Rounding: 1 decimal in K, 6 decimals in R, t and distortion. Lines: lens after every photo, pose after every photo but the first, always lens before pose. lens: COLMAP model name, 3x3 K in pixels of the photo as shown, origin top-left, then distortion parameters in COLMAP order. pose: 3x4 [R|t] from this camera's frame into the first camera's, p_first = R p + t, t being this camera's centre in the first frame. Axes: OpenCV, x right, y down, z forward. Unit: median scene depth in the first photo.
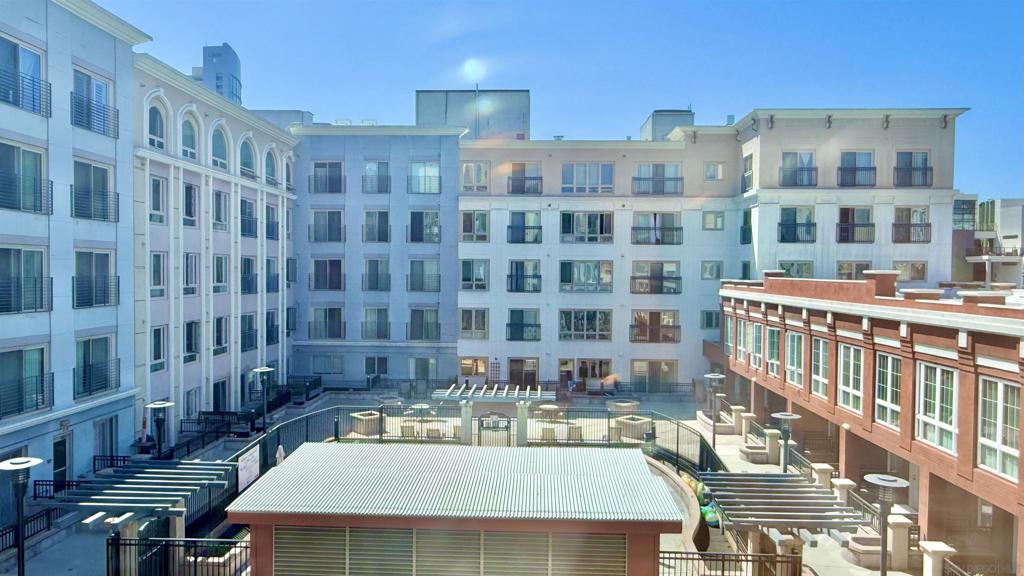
lens RADIAL K [[745.0, 0, 512.0], [0, 745.0, 288.0], [0, 0, 1]] dist [0.002637, 0.006639]
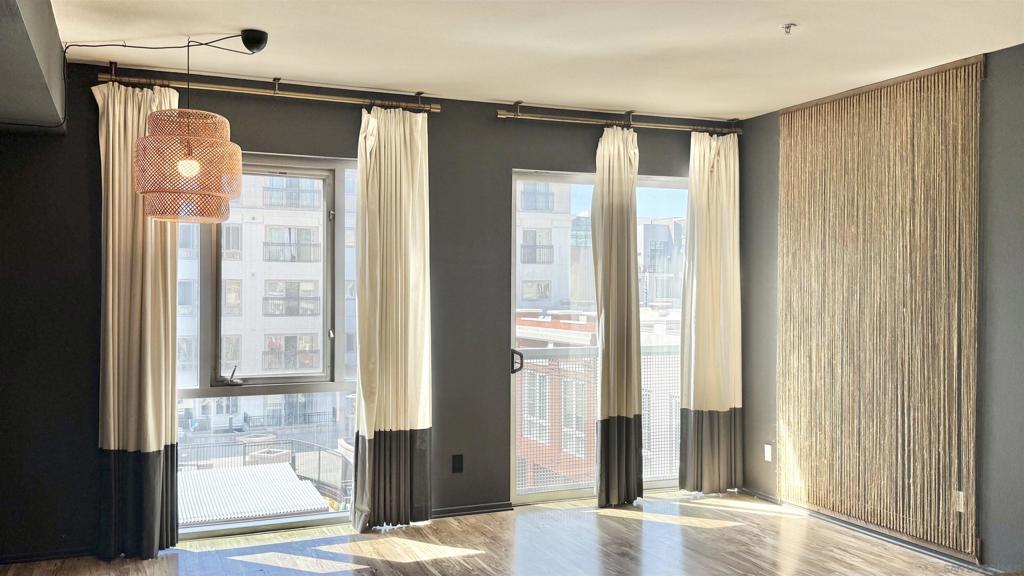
lens RADIAL K [[885.0, 0, 512.0], [0, 885.0, 288.0], [0, 0, 1]] dist [0.007807, 0.001615]
pose [[0.904116, -0.004775, 0.427260, -0.026357], [0.014454, 0.999707, -0.019413, -0.001648], [-0.427043, 0.023727, 0.903920, -0.097170]]
